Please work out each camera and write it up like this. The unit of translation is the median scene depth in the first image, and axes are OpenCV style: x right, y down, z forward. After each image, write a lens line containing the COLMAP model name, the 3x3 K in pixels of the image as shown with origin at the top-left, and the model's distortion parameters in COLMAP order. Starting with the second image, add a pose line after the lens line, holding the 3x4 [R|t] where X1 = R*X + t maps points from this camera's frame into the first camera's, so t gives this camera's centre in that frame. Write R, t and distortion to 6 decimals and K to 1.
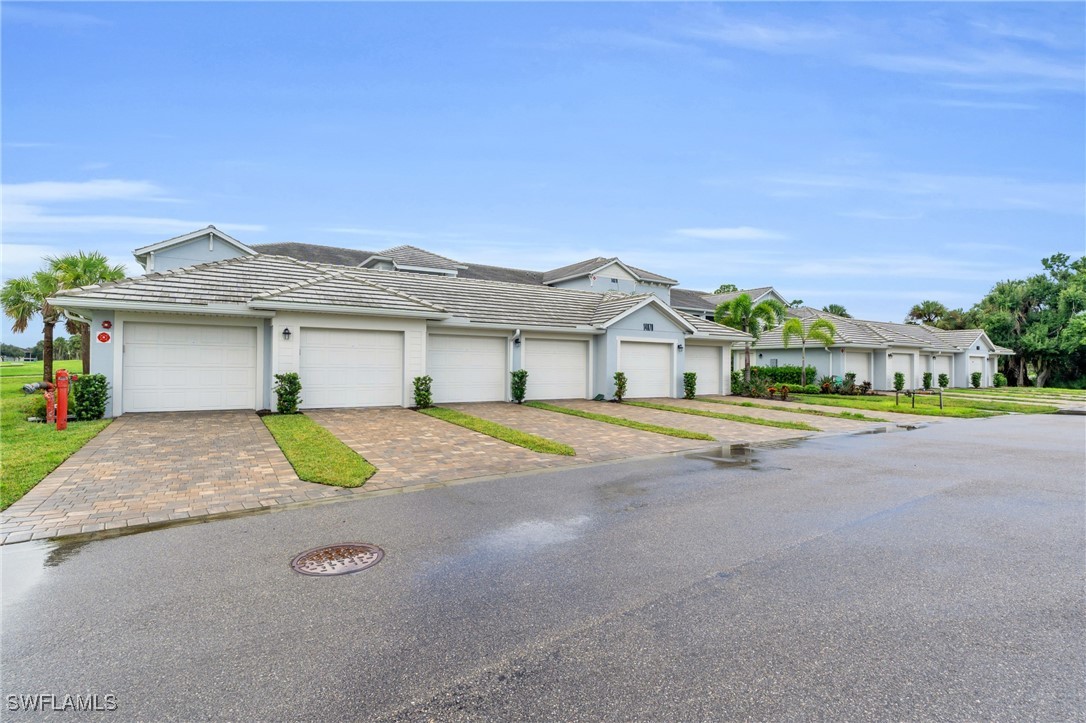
lens RADIAL K [[497.4, 0, 543.0], [0, 497.4, 361.5], [0, 0, 1]] dist [-0.000617, -0.000039]
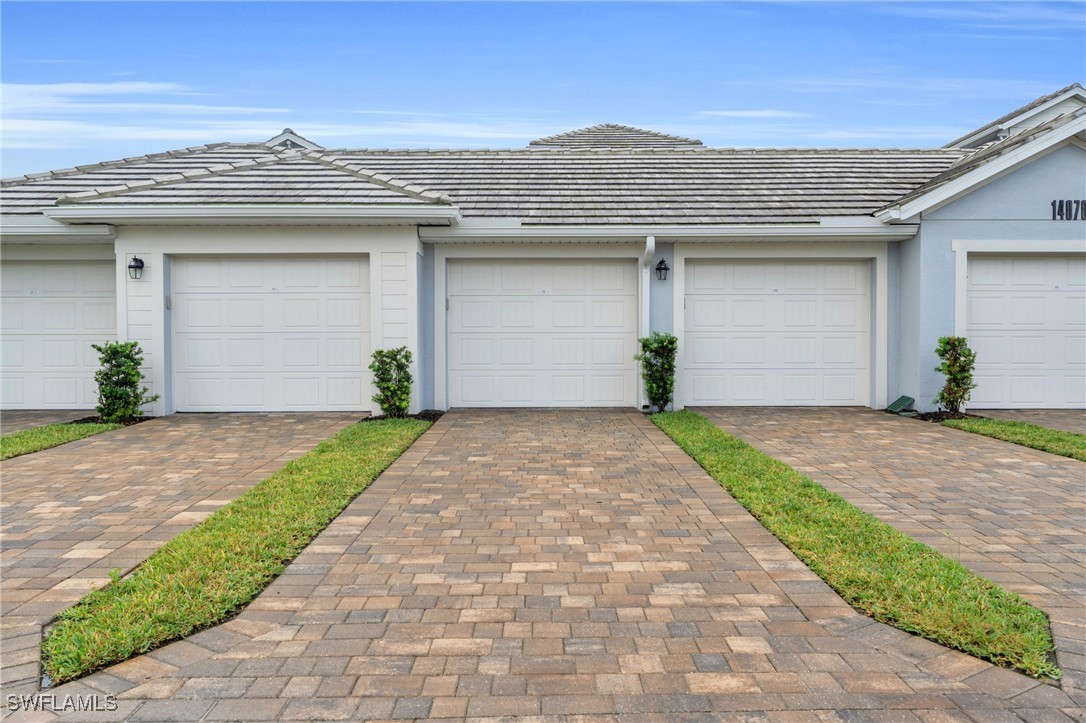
lens RADIAL K [[776.3, 0, 543.0], [0, 776.3, 361.5], [0, 0, 1]] dist [0.001645, -0.001165]
pose [[0.859165, -0.004490, -0.511679, 0.199859], [0.016799, 0.999670, 0.019437, 0.025034], [0.511423, -0.025295, 0.858957, 0.382528]]
